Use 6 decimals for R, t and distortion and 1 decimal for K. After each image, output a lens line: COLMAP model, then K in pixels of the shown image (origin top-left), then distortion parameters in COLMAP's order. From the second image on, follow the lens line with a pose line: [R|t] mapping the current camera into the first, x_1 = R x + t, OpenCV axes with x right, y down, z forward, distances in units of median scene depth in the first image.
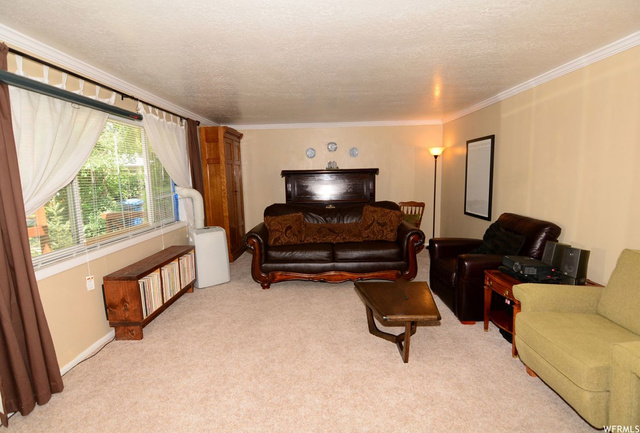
lens RADIAL K [[326.6, 0, 320.0], [0, 326.6, 216.5], [0, 0, 1]] dist [-0.000456, -0.014948]
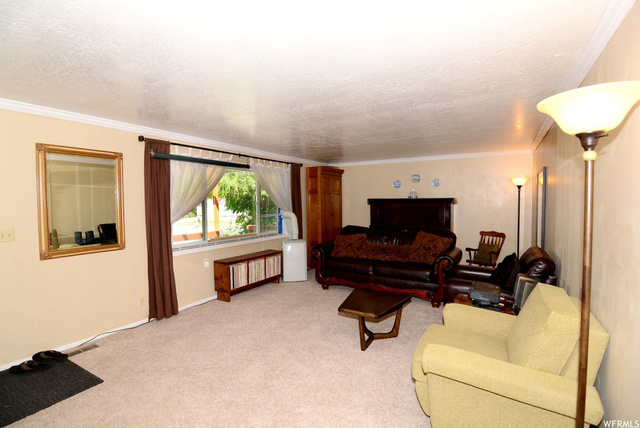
lens RADIAL K [[310.0, 0, 318.5], [0, 310.0, 213.8], [0, 0, 1]] dist [-0.005061, -0.010898]
pose [[0.869463, 0.036083, -0.492678, 0.416898], [-0.075194, 0.995374, -0.059799, -0.004454], [0.488241, 0.089039, 0.868155, -0.121908]]
